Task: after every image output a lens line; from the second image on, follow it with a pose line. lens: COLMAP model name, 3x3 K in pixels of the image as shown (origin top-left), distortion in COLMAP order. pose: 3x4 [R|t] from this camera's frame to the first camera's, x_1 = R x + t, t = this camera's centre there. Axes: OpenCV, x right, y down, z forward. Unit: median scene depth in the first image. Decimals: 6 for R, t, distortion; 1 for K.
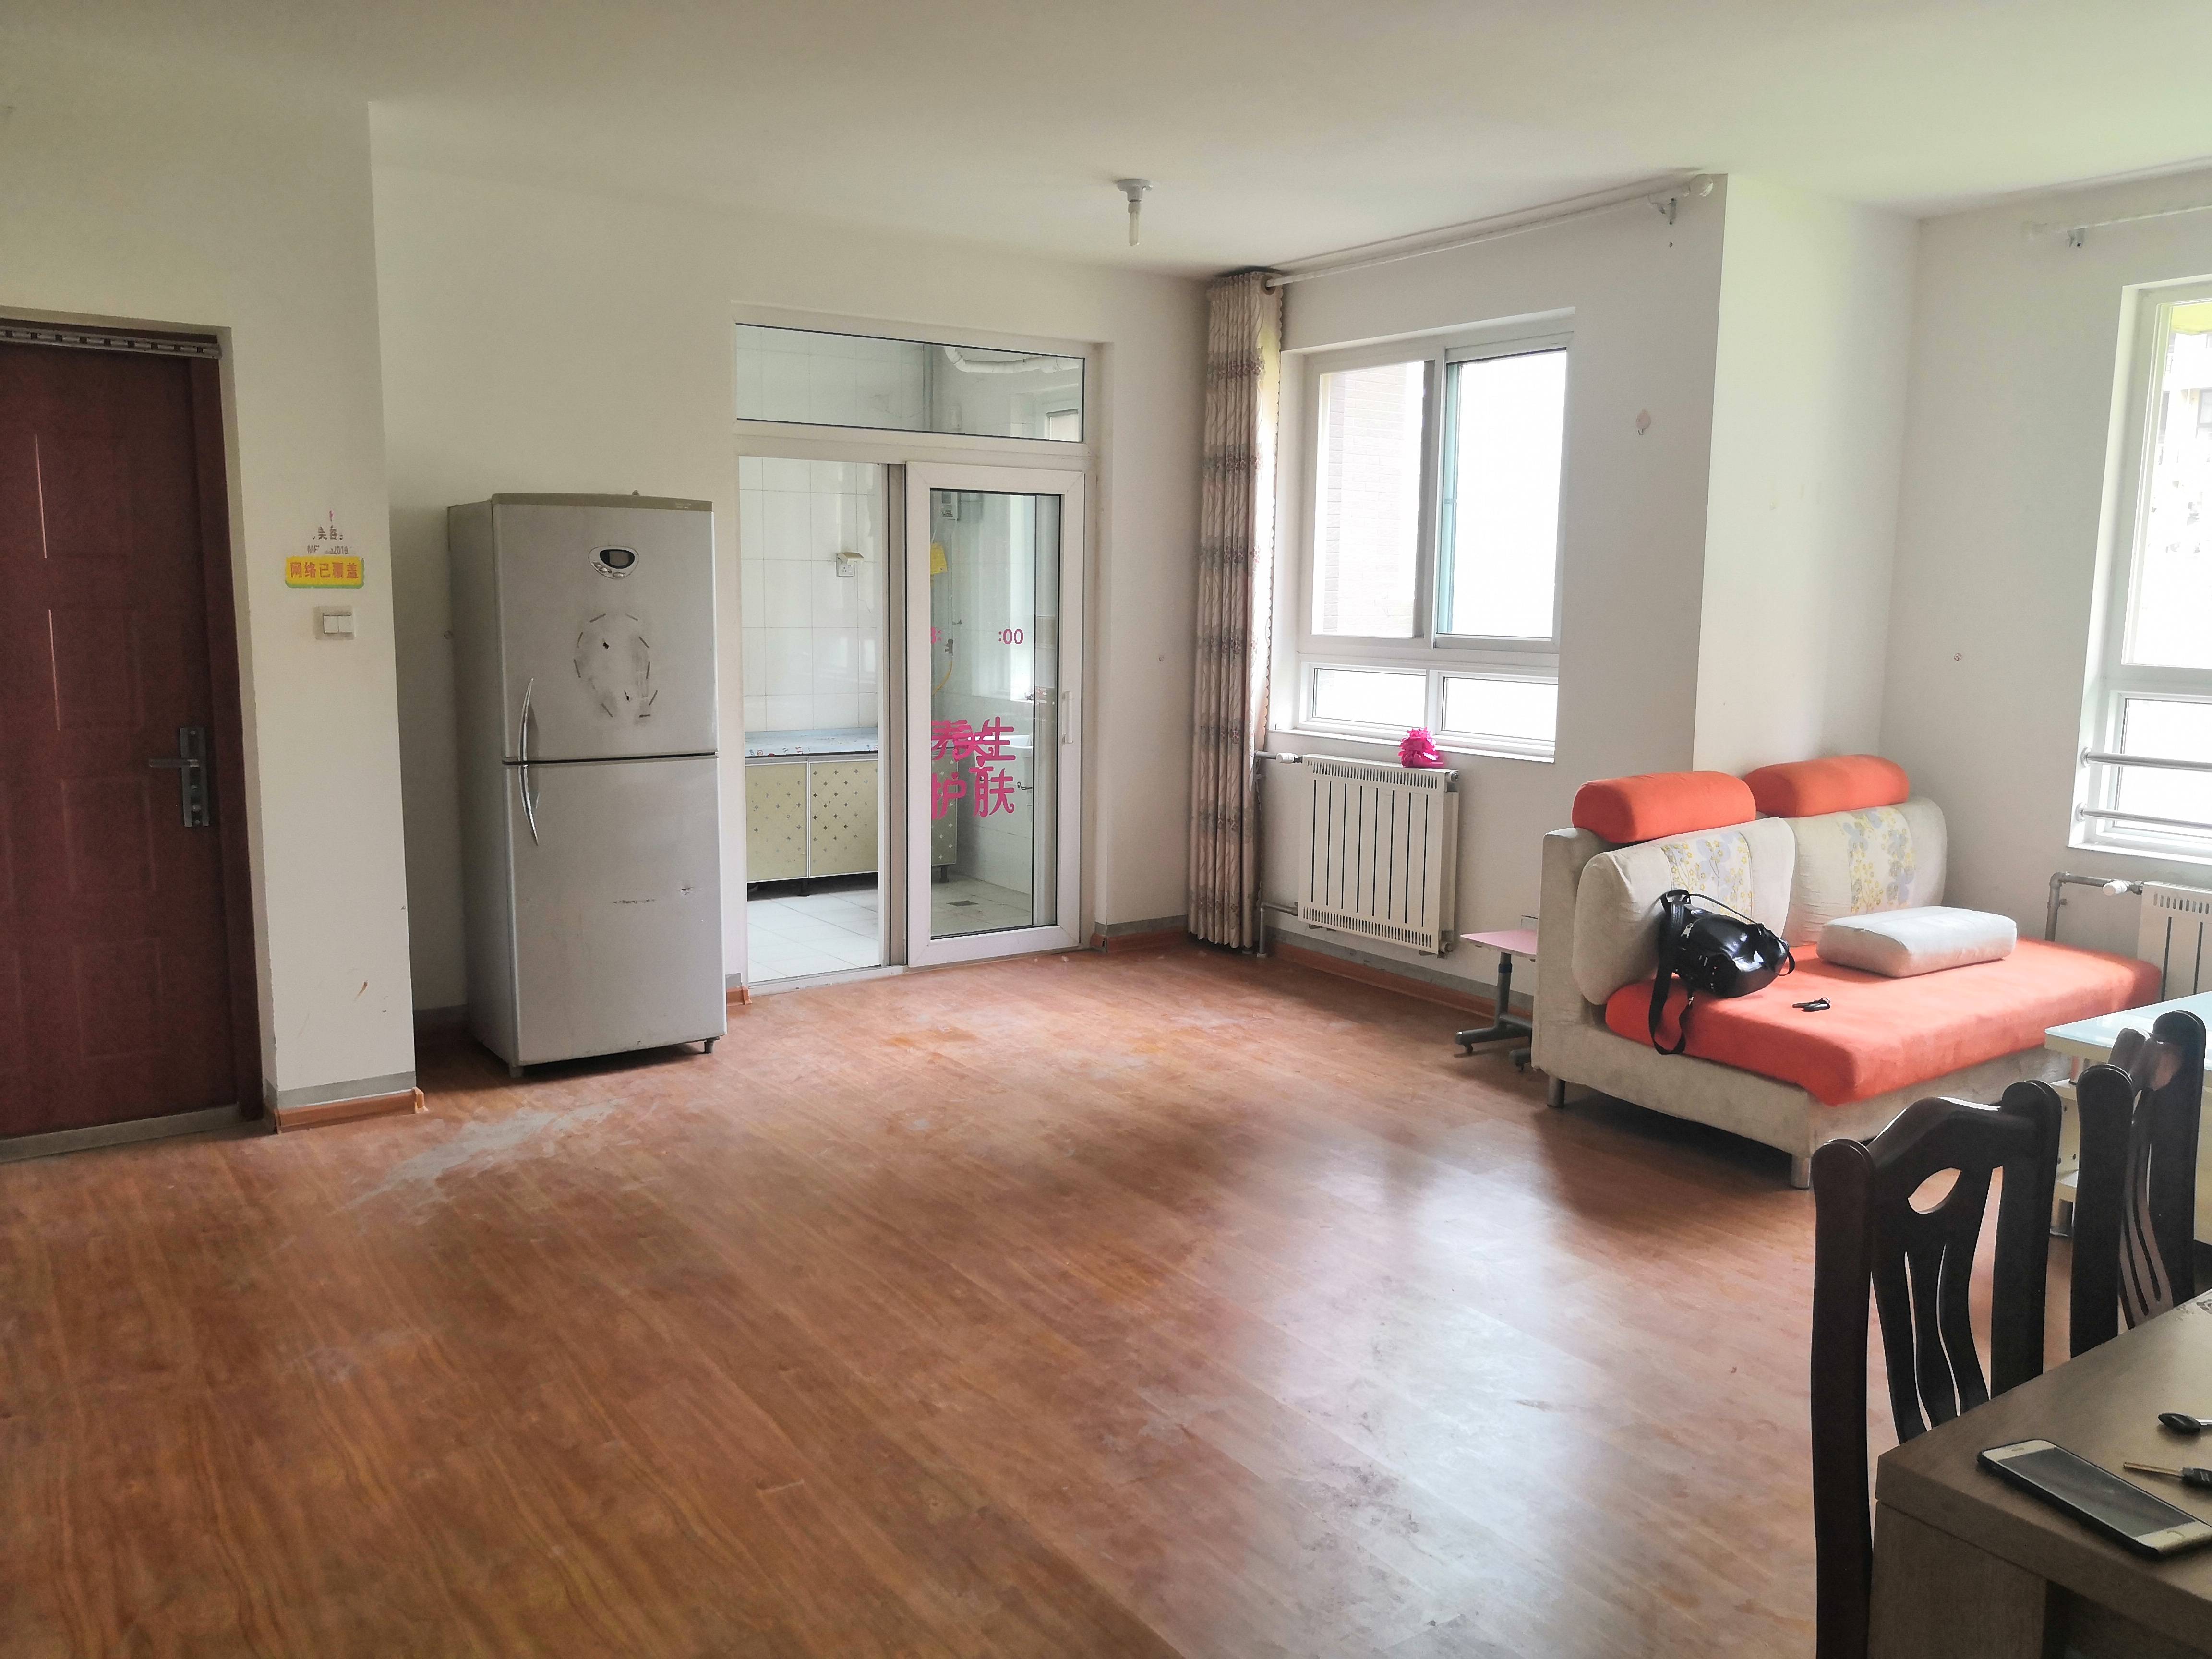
lens RADIAL K [[1726.5, 0, 1105.1], [0, 1726.5, 827.9], [0, 0, 1]] dist [-0.011864, -0.002330]
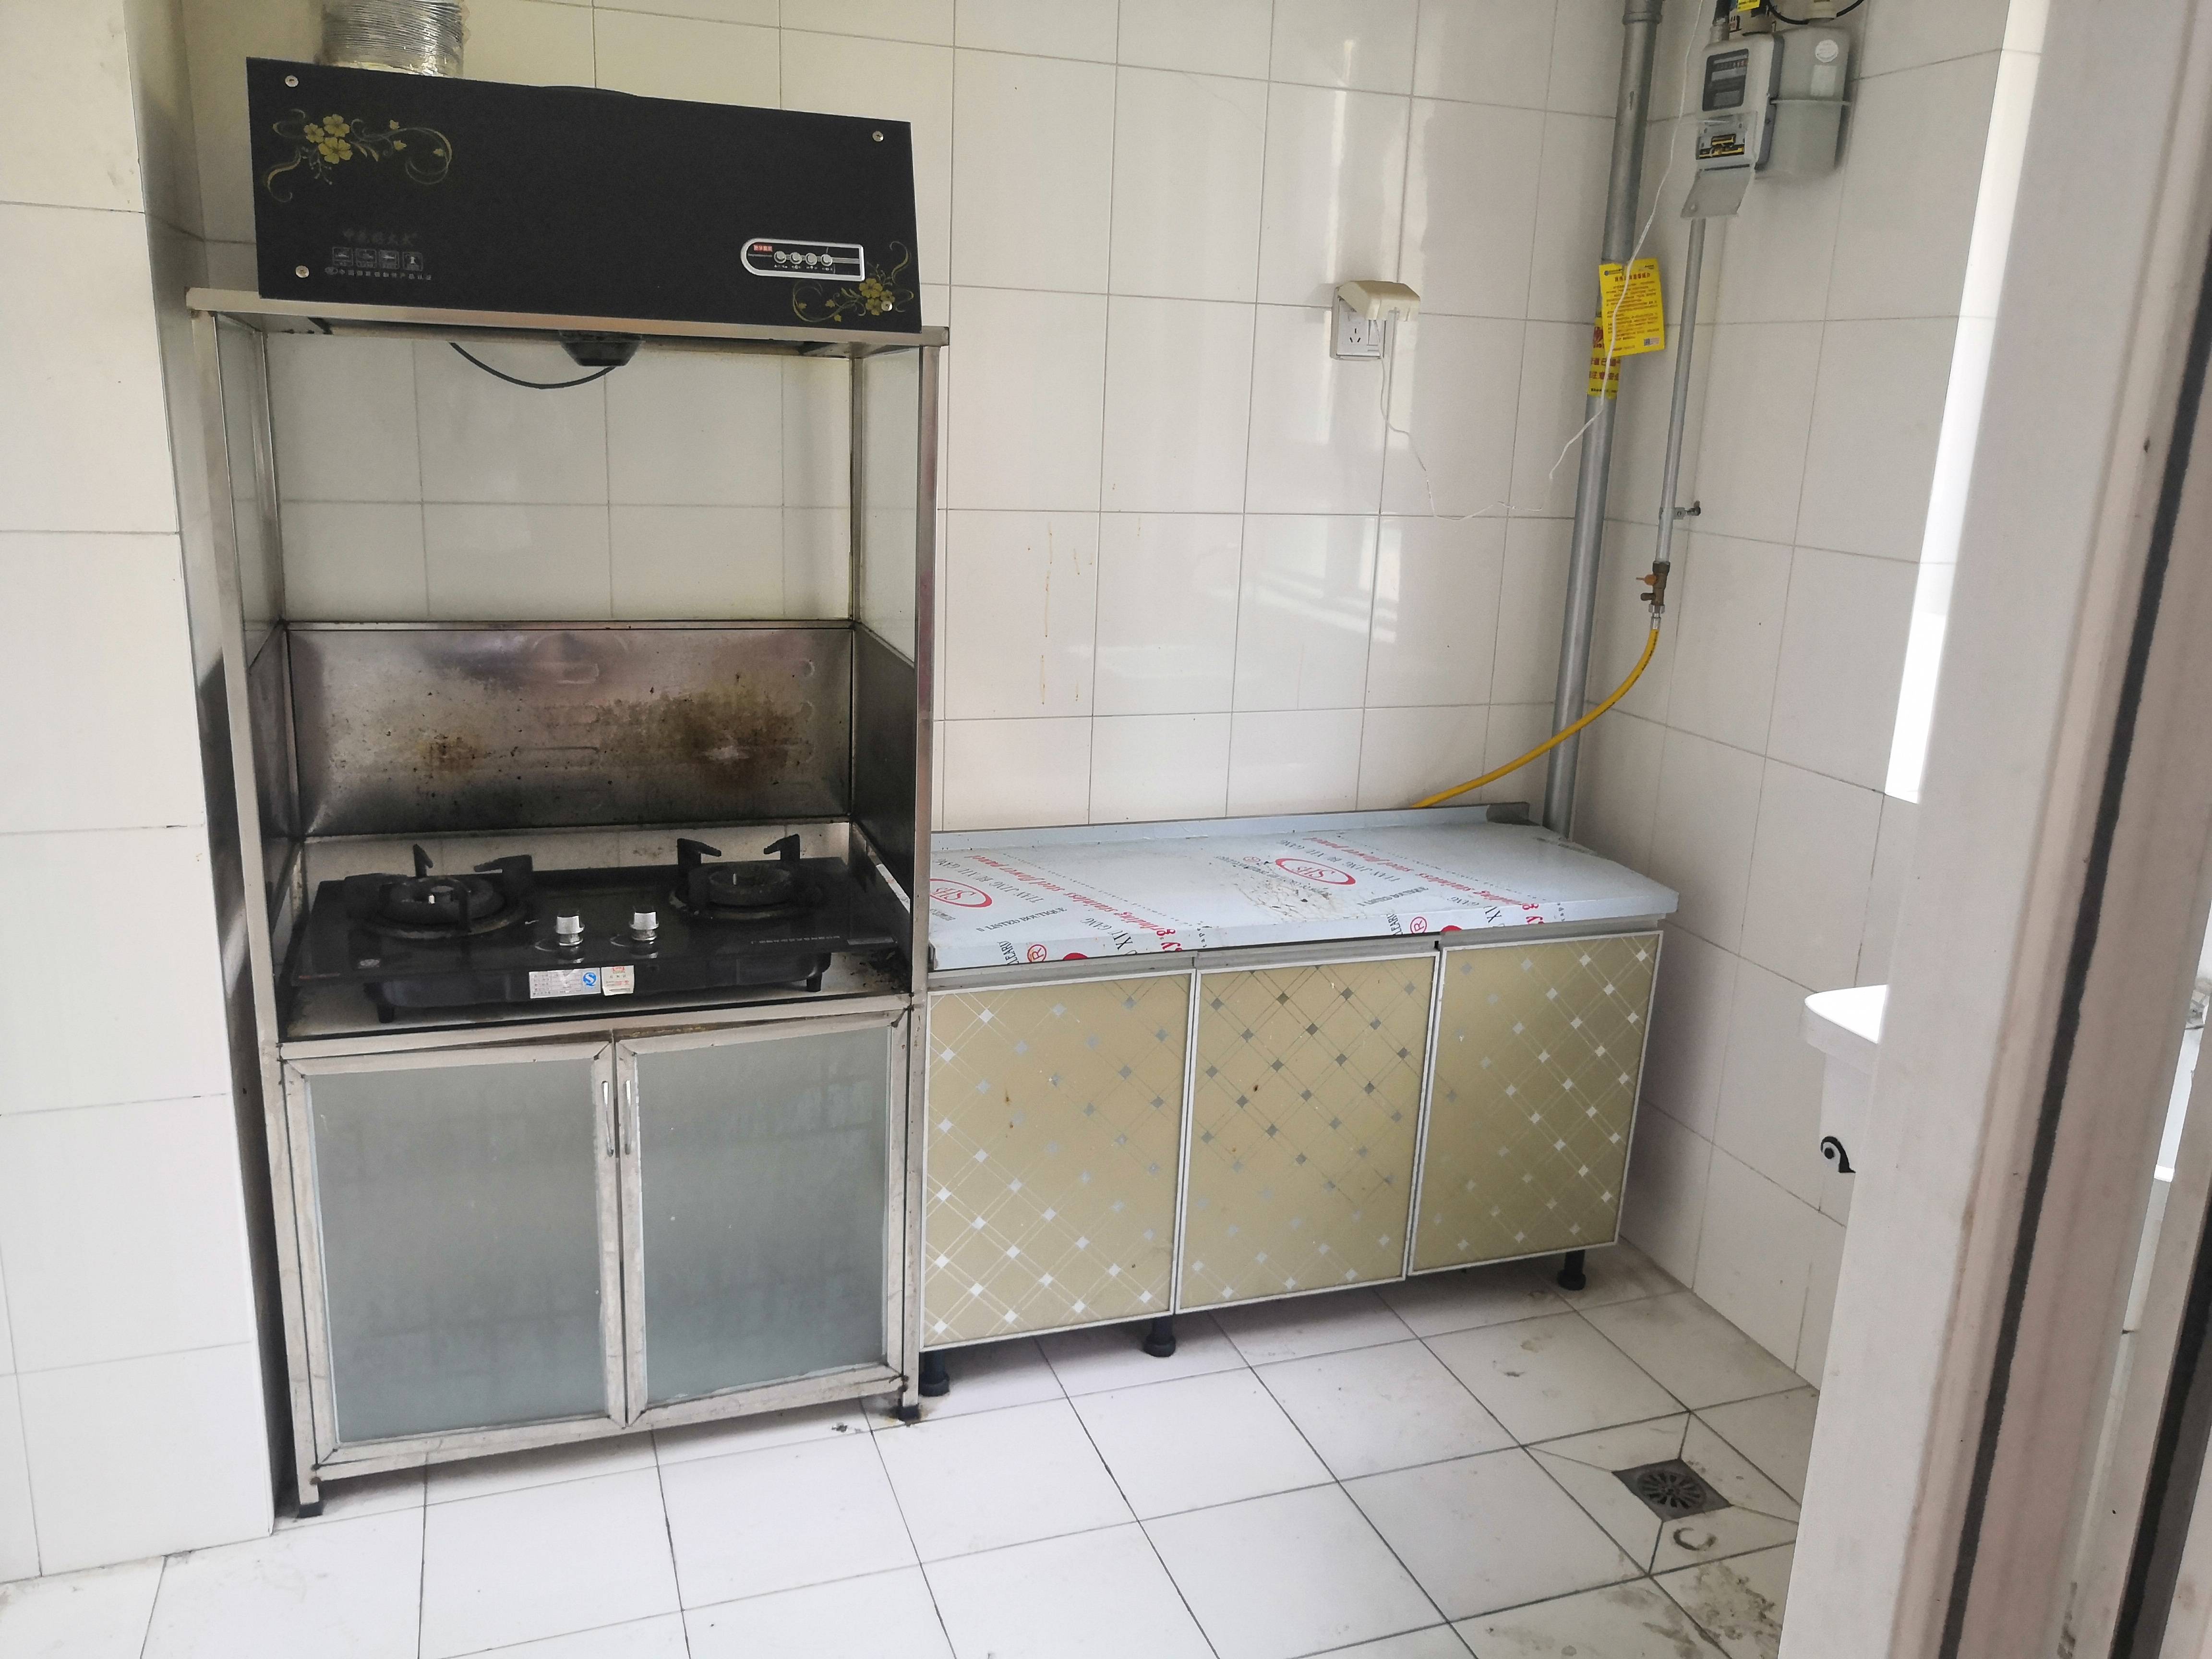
lens RADIAL K [[1726.5, 0, 1106.5], [0, 1726.5, 827.3], [0, 0, 1]] dist [-0.011864, -0.002330]
pose [[0.964015, 0.085862, -0.251601, -0.107299], [-0.056728, 0.991049, 0.120850, -0.095951], [0.259725, -0.102228, 0.960256, 0.673710]]
